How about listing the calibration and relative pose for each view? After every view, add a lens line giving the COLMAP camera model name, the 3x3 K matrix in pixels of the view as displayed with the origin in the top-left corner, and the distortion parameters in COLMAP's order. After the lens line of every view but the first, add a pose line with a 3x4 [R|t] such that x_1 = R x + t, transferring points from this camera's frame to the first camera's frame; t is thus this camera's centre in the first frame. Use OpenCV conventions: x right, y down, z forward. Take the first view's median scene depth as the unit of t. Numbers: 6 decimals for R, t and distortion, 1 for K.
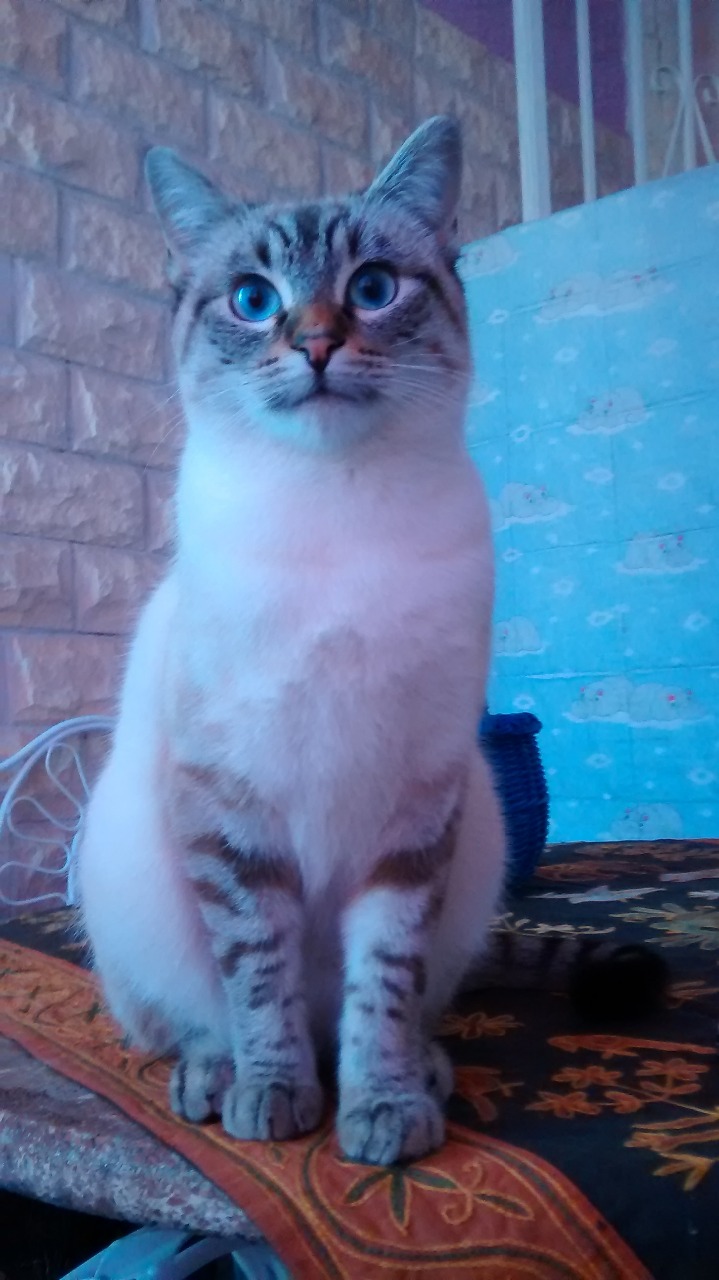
lens RADIAL K [[1322.9, 0, 341.1], [0, 1322.9, 641.3], [0, 0, 1]] dist [0.419782, -0.976924]
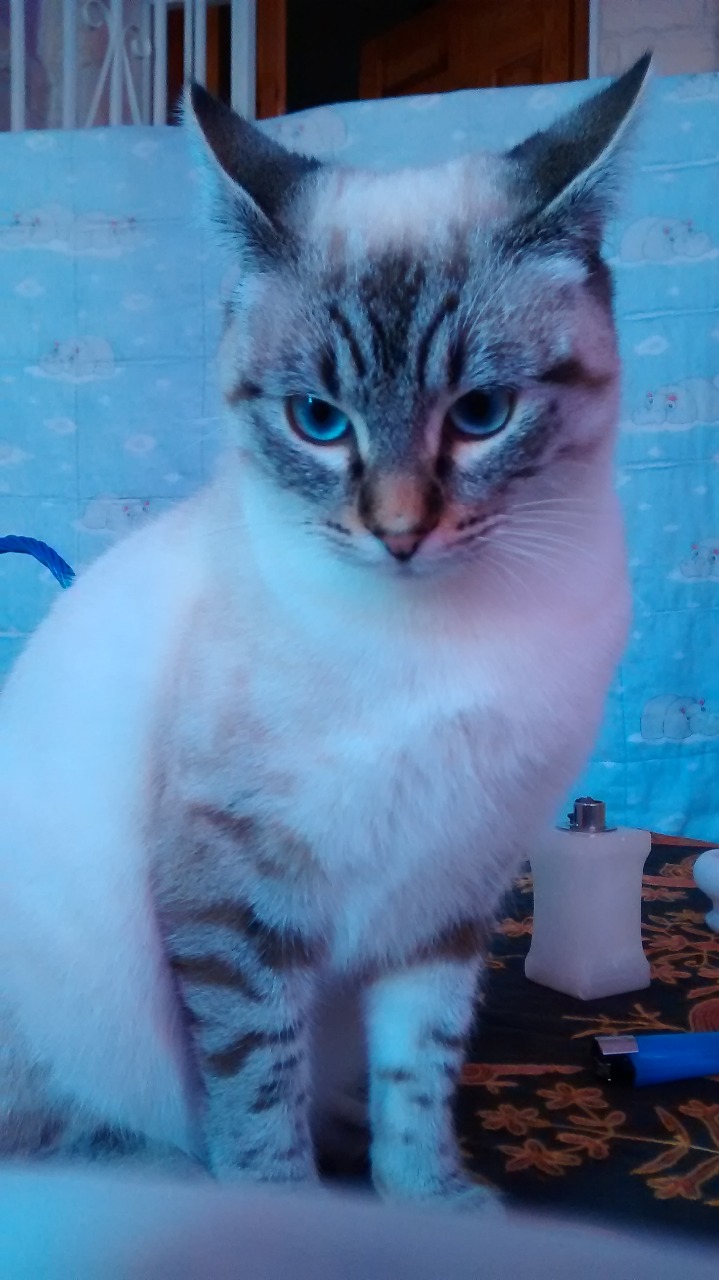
lens RADIAL K [[1322.9, 0, 341.1], [0, 1322.9, 641.3], [0, 0, 1]] dist [0.419782, -0.976924]
pose [[0.853575, 0.026892, 0.520275, -0.465209], [-0.049427, 0.998342, 0.029489, -0.036799], [-0.518620, -0.050887, 0.853489, 0.297739]]
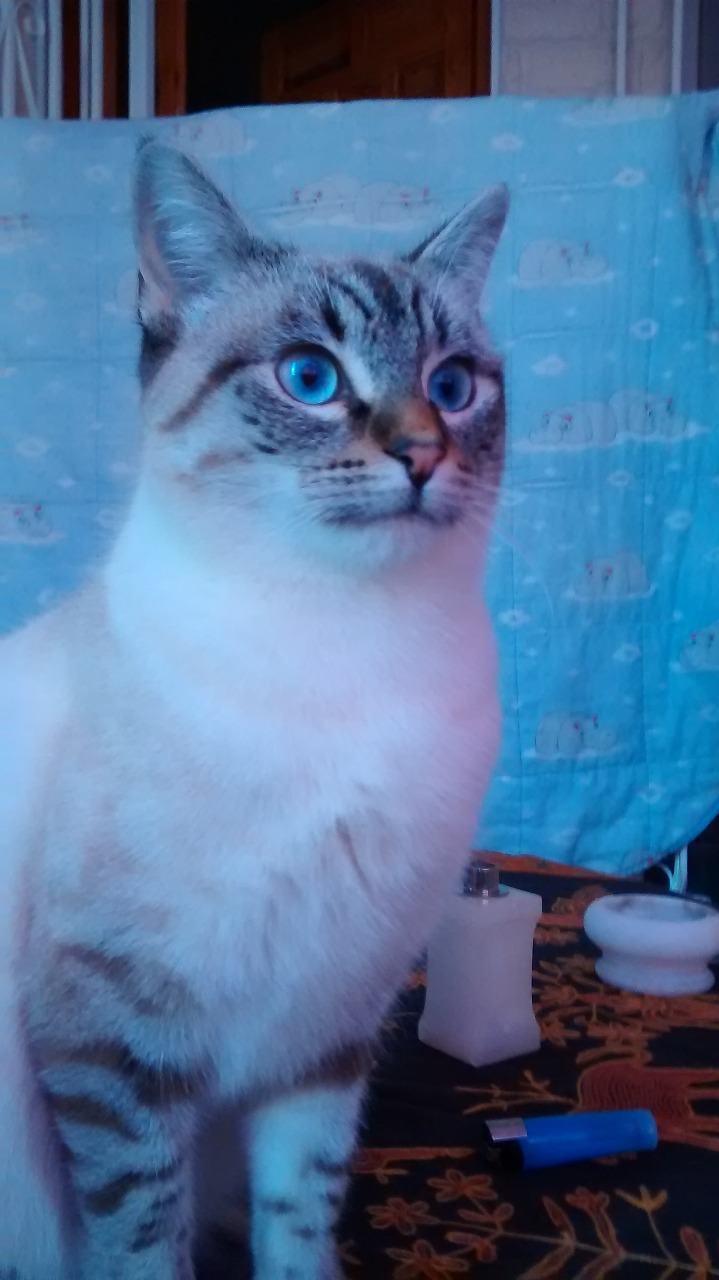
lens RADIAL K [[1322.9, 0, 341.1], [0, 1322.9, 641.3], [0, 0, 1]] dist [0.419782, -0.976924]
pose [[0.814133, 0.018957, 0.580369, -0.443685], [-0.056338, 0.997330, 0.046453, -0.123536], [-0.577939, -0.070516, 0.813028, 0.320312]]
